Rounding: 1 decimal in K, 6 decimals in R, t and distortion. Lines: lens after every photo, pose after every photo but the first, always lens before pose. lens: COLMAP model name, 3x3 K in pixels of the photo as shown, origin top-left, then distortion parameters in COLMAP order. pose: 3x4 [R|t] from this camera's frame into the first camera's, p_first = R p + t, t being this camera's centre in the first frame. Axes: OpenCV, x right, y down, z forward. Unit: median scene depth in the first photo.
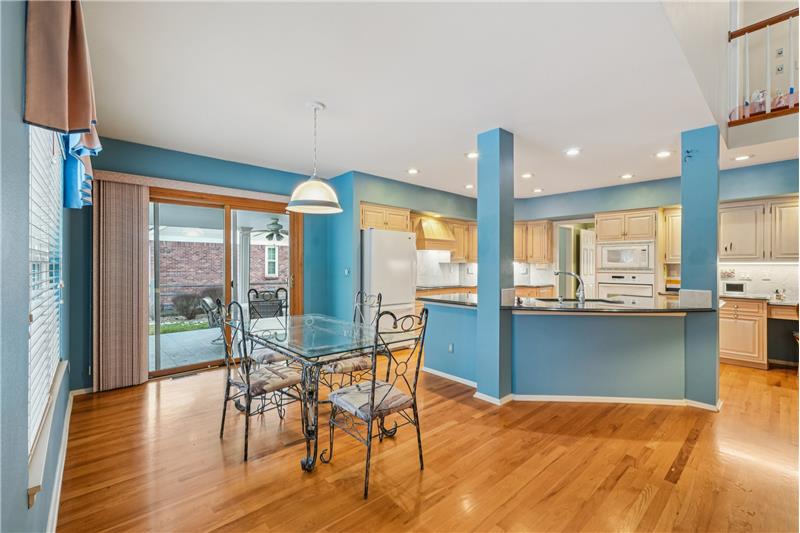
lens RADIAL K [[341.1, 0, 399.5], [0, 341.1, 268.7], [0, 0, 1]] dist [0.000478, -0.000117]
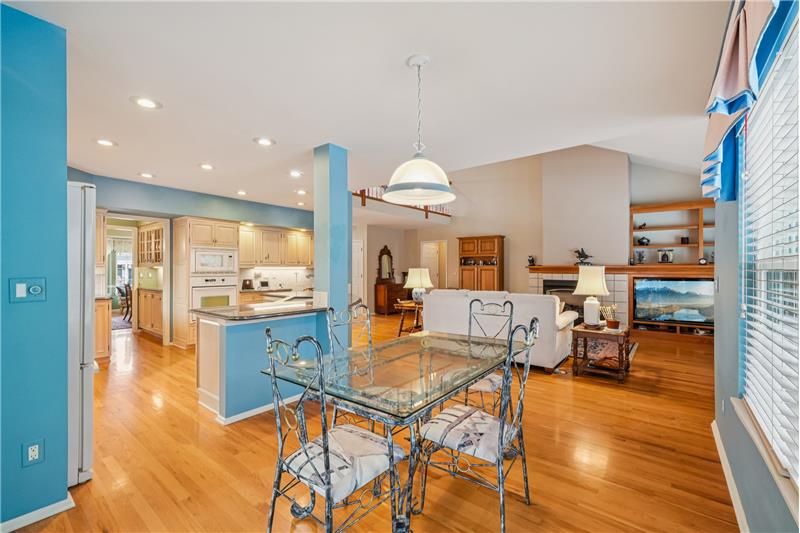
lens RADIAL K [[341.1, 0, 399.5], [0, 341.1, 268.7], [0, 0, 1]] dist [0.000478, -0.000117]
pose [[-0.164395, -0.003273, 0.986389, -0.565833], [0.005880, 0.999973, 0.004298, -0.014681], [-0.986377, 0.006507, -0.164371, 0.662631]]
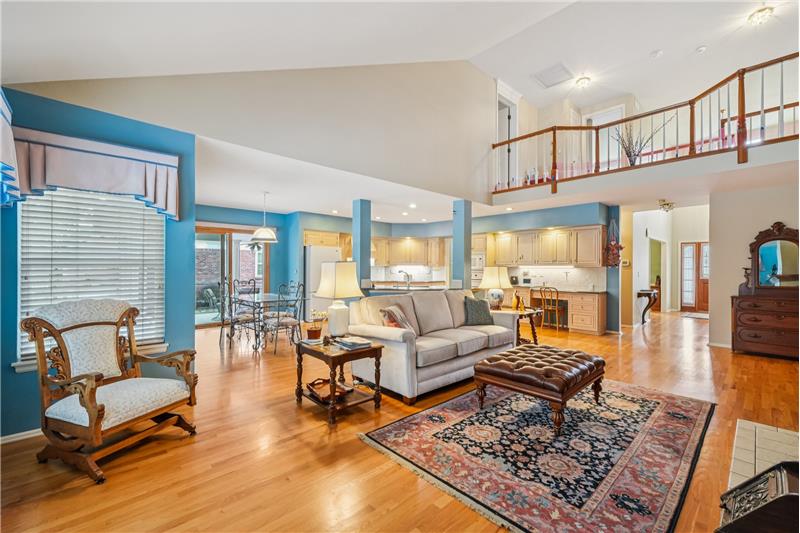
lens RADIAL K [[335.7, 0, 404.9], [0, 335.7, 268.6], [0, 0, 1]] dist [0.000422, -0.000027]
pose [[0.999628, 0.001256, 0.027260, 0.330089], [-0.001011, 0.999959, -0.009030, 0.009278], [-0.027270, 0.008999, 0.999588, -0.645140]]
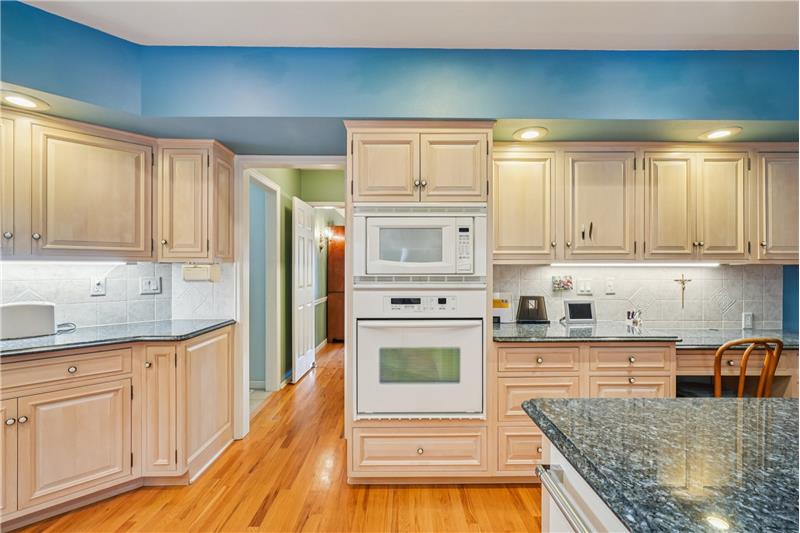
lens RADIAL K [[341.1, 0, 399.5], [0, 341.1, 268.7], [0, 0, 1]] dist [0.000478, -0.000117]
pose [[0.673441, -0.000171, 0.739241, 0.409296], [0.008934, 0.999929, -0.007908, -0.007809], [-0.739187, 0.011930, 0.673395, 0.848068]]
